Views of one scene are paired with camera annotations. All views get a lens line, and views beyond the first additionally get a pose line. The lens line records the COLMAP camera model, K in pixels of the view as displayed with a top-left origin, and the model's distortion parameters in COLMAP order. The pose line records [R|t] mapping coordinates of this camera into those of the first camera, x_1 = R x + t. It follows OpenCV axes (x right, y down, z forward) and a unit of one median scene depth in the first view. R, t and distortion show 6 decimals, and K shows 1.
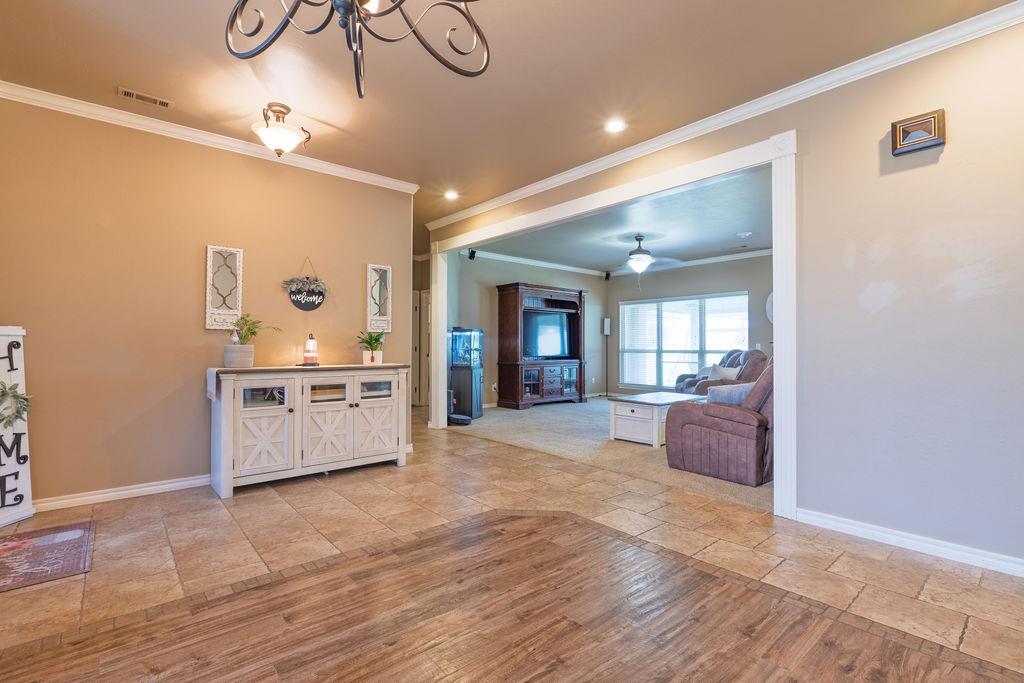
lens RADIAL K [[472.2, 0, 511.4], [0, 472.2, 341.1], [0, 0, 1]] dist [-0.011059, 0.001098]
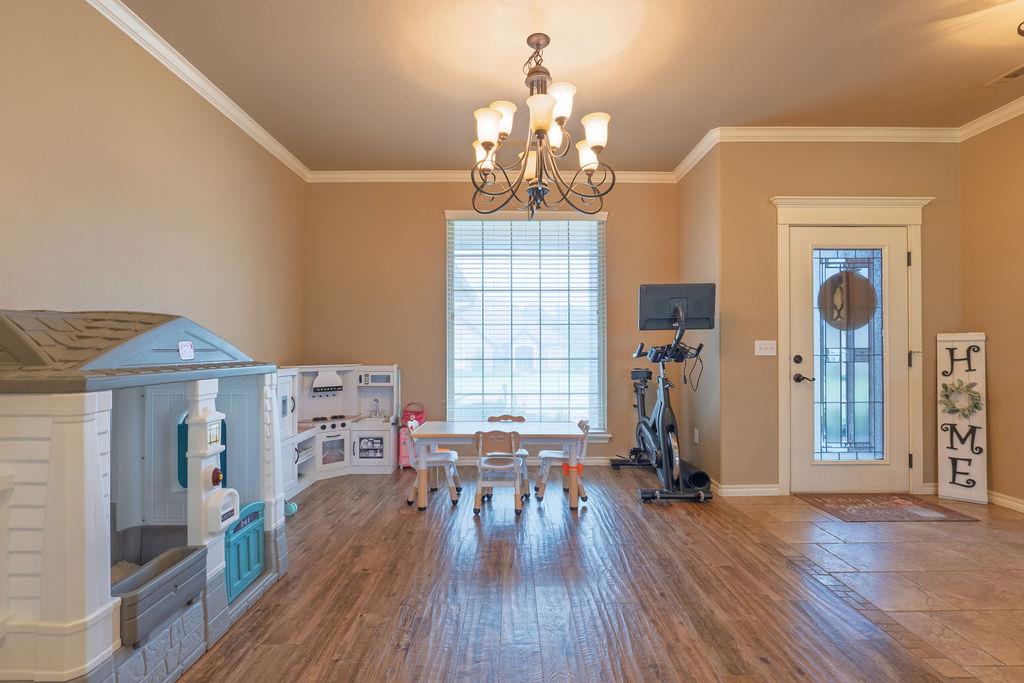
lens RADIAL K [[472.2, 0, 511.3], [0, 472.2, 345.2], [0, 0, 1]] dist [-0.011059, 0.001098]
pose [[-0.652003, -0.006161, -0.758191, 0.553107], [0.008155, 0.999852, -0.015137, 0.007629], [0.758173, -0.016053, -0.651856, 0.896976]]
